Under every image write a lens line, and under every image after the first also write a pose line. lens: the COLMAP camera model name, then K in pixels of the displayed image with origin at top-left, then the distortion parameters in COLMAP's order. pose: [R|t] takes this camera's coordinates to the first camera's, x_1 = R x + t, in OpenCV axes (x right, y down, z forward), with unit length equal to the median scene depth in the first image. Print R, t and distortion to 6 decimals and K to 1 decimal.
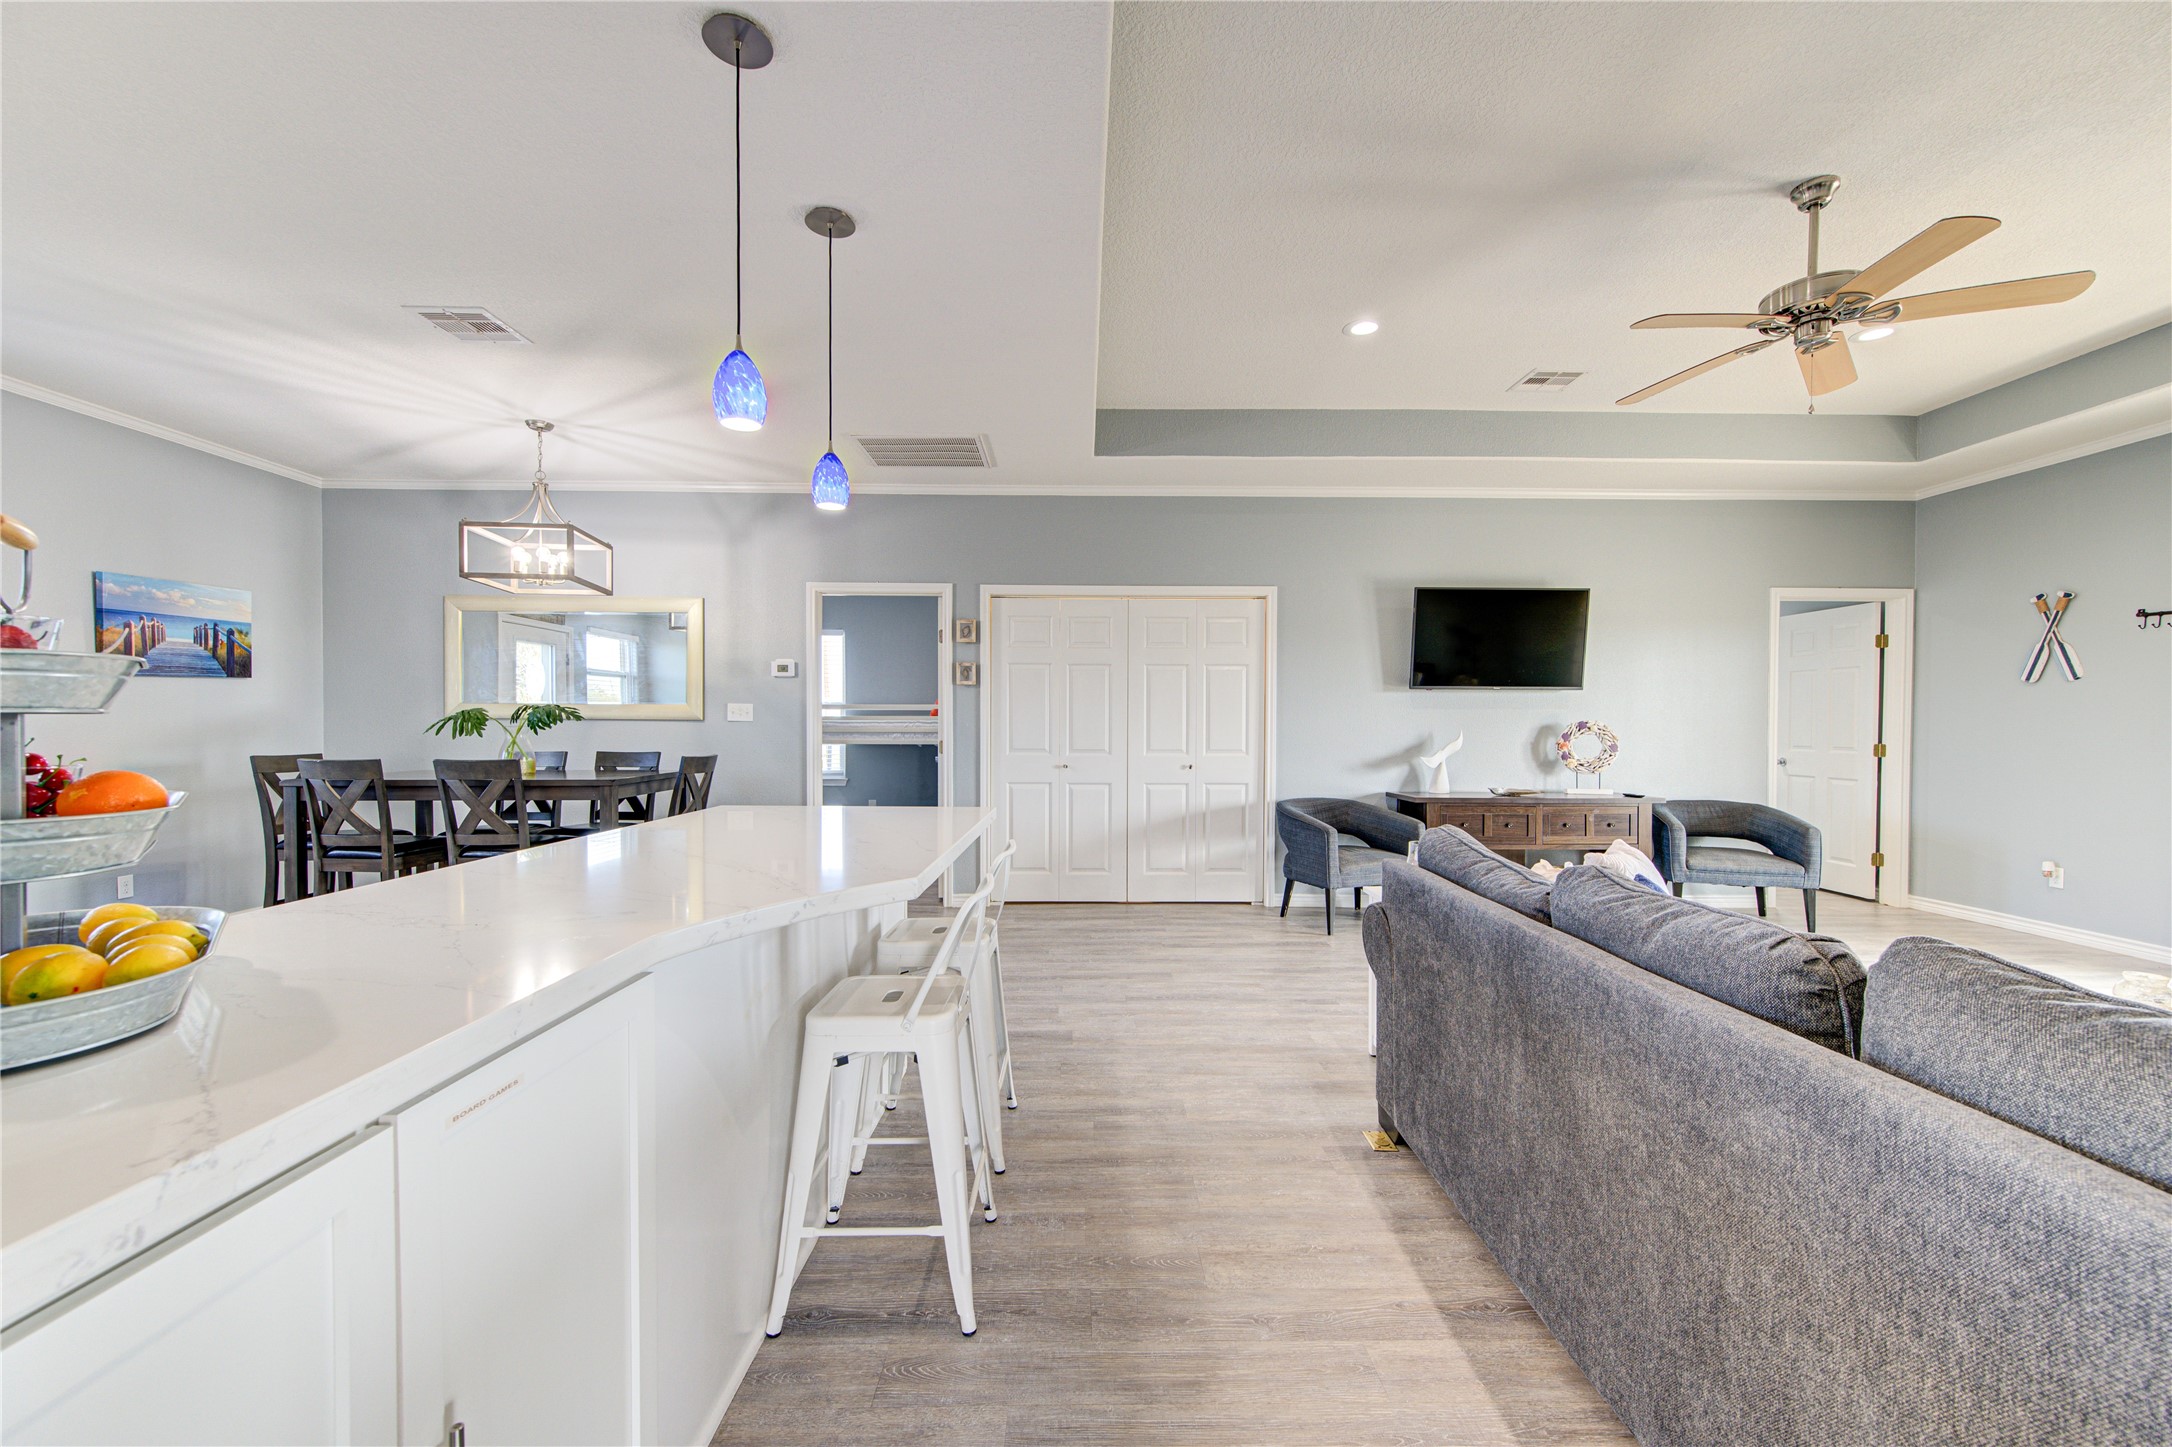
lens RADIAL K [[853.7, 0, 1090.1], [0, 853.7, 735.0], [0, 0, 1]] dist [0.000384, 0.000631]
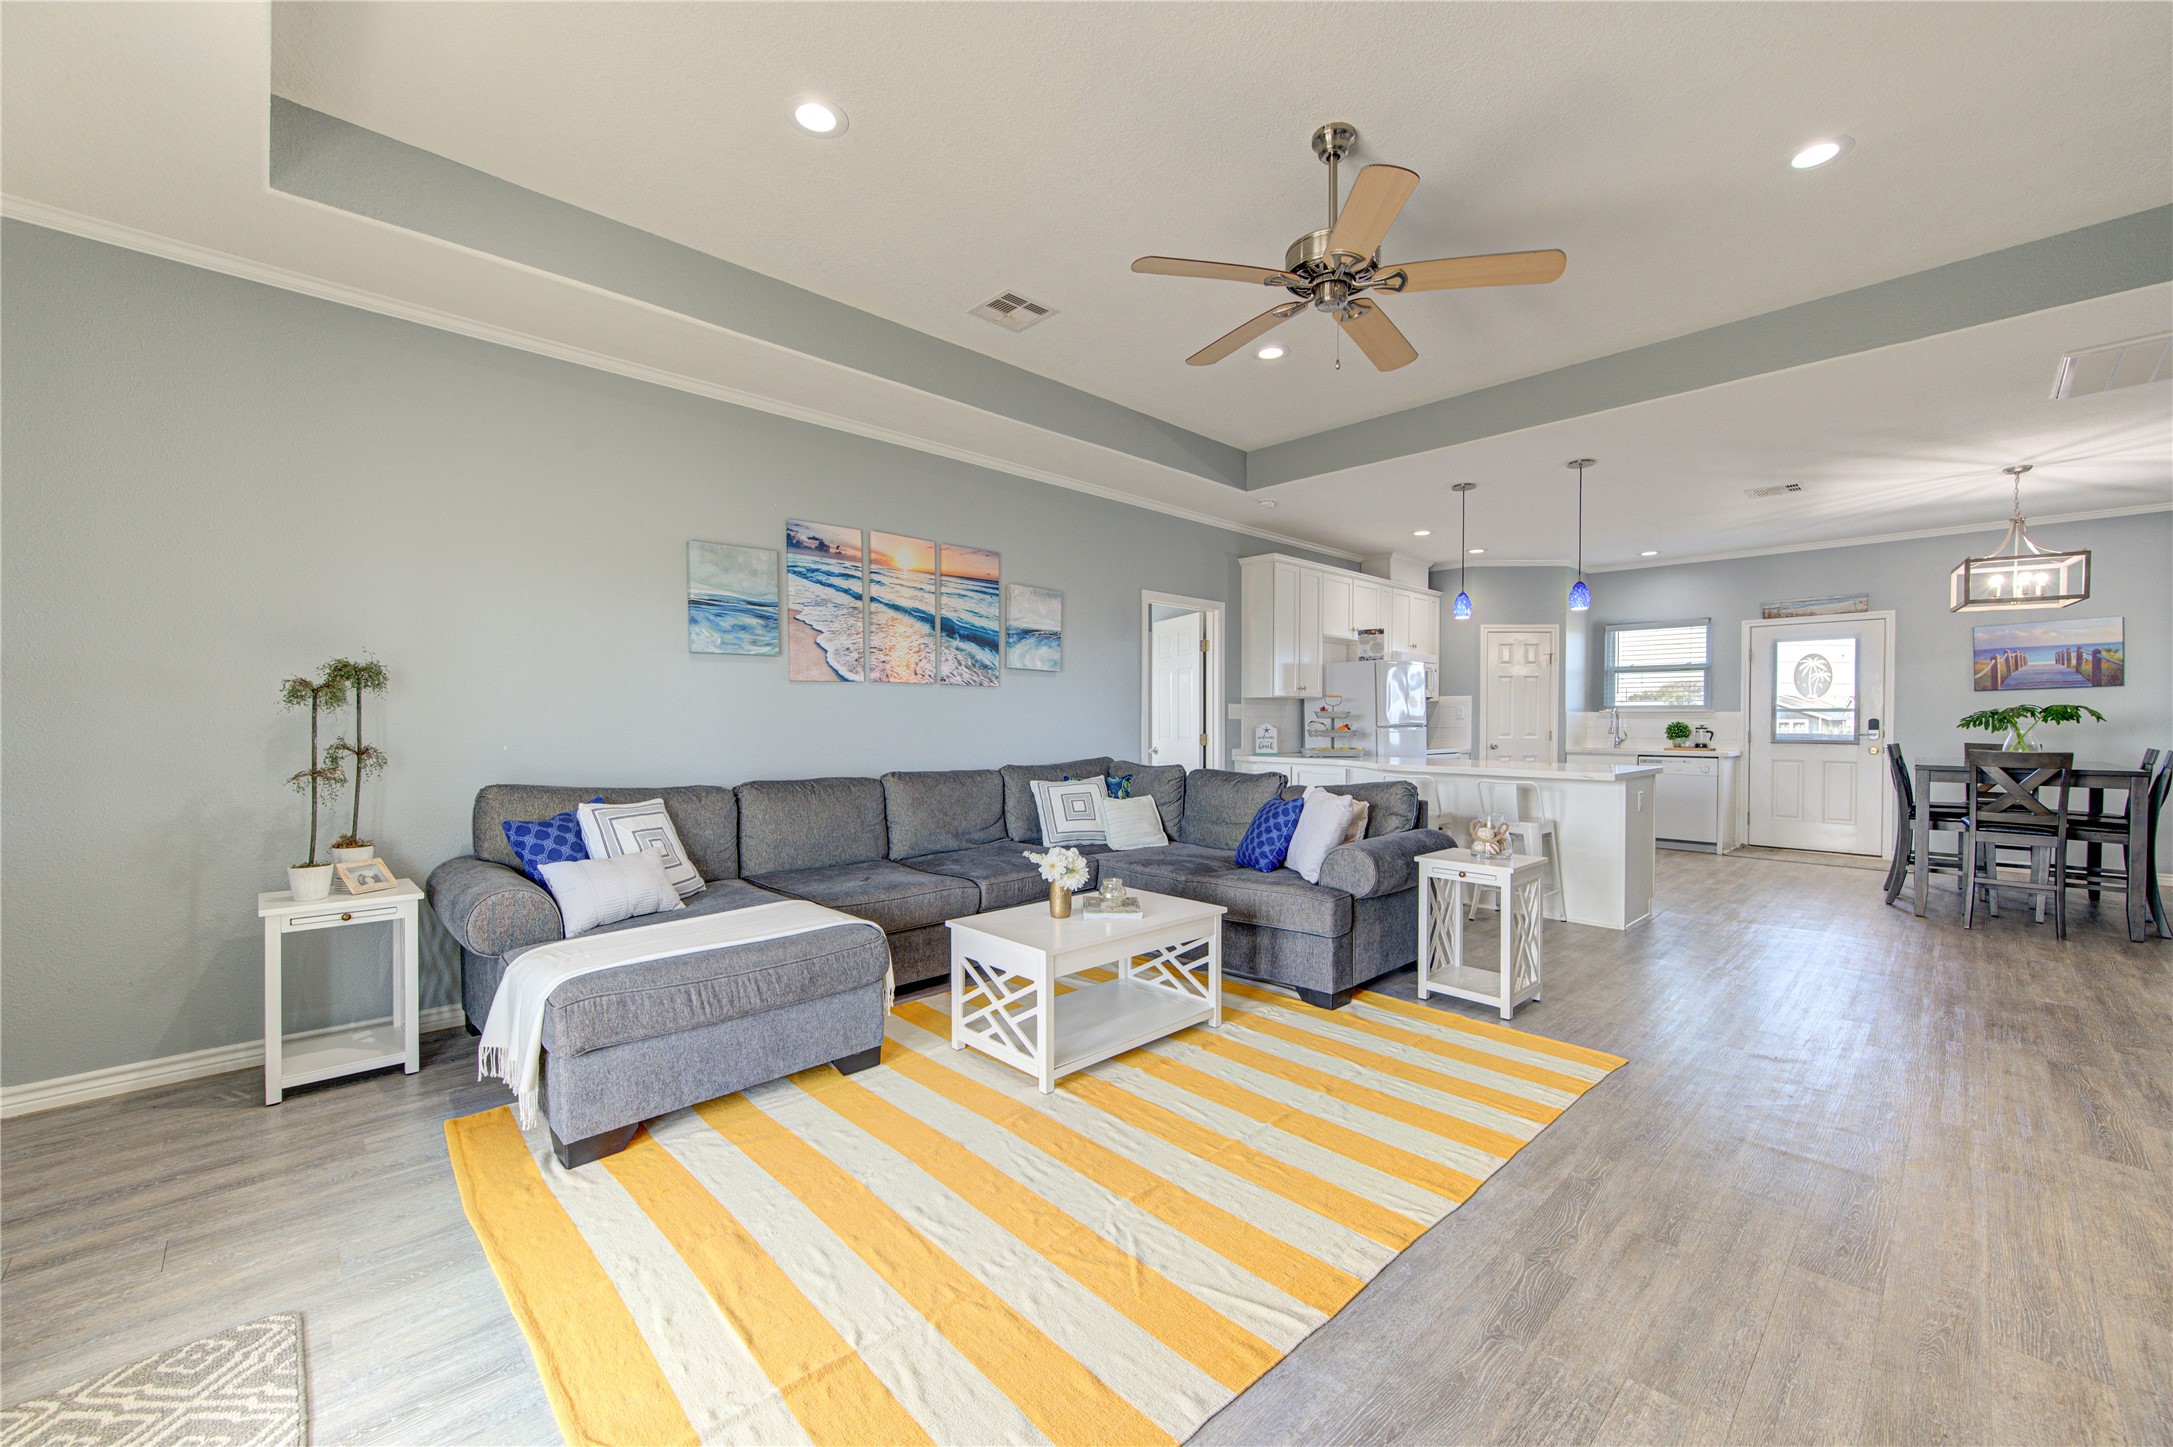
lens RADIAL K [[854.1, 0, 1088.9], [0, 854.1, 729.0], [0, 0, 1]] dist [0.000384, 0.000631]
pose [[-0.730789, 0.003739, -0.682593, 1.069760], [-0.012754, 0.999736, 0.019131, -0.008837], [0.682484, 0.022686, -0.730548, 0.965200]]
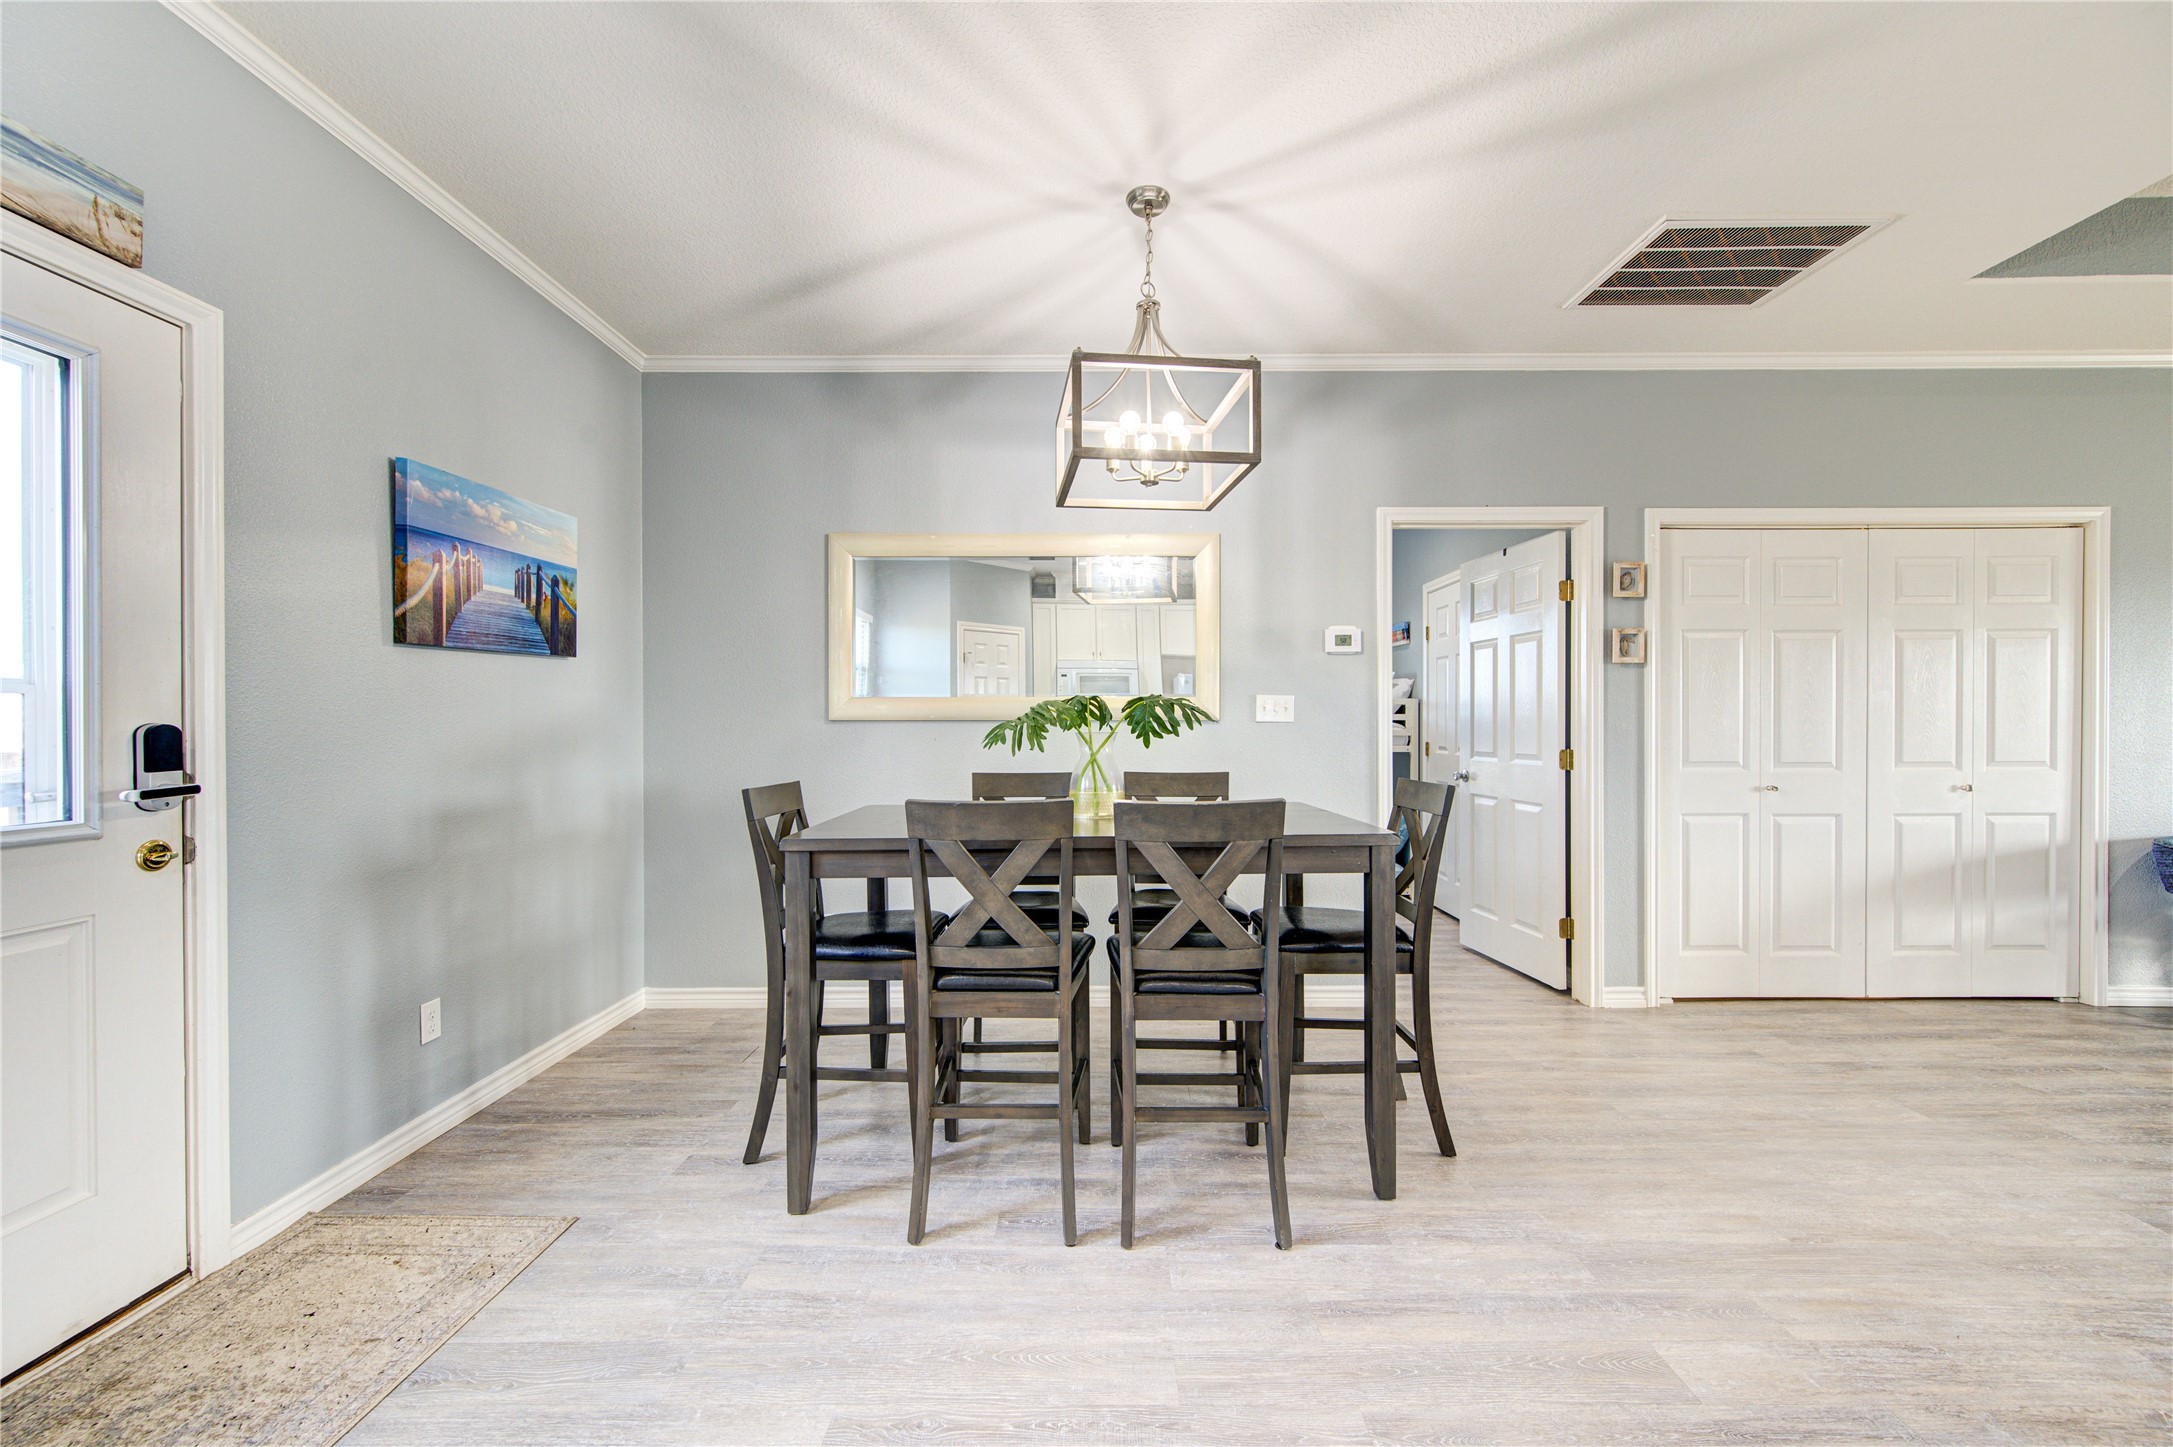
lens RADIAL K [[854.1, 0, 1104.7], [0, 854.1, 729.3], [0, 0, 1]] dist [0.000384, 0.000631]
pose [[0.999827, -0.006161, -0.017543, -0.640556], [0.006064, 0.999966, -0.005566, -0.009307], [0.017577, 0.005459, 0.999831, 0.420321]]
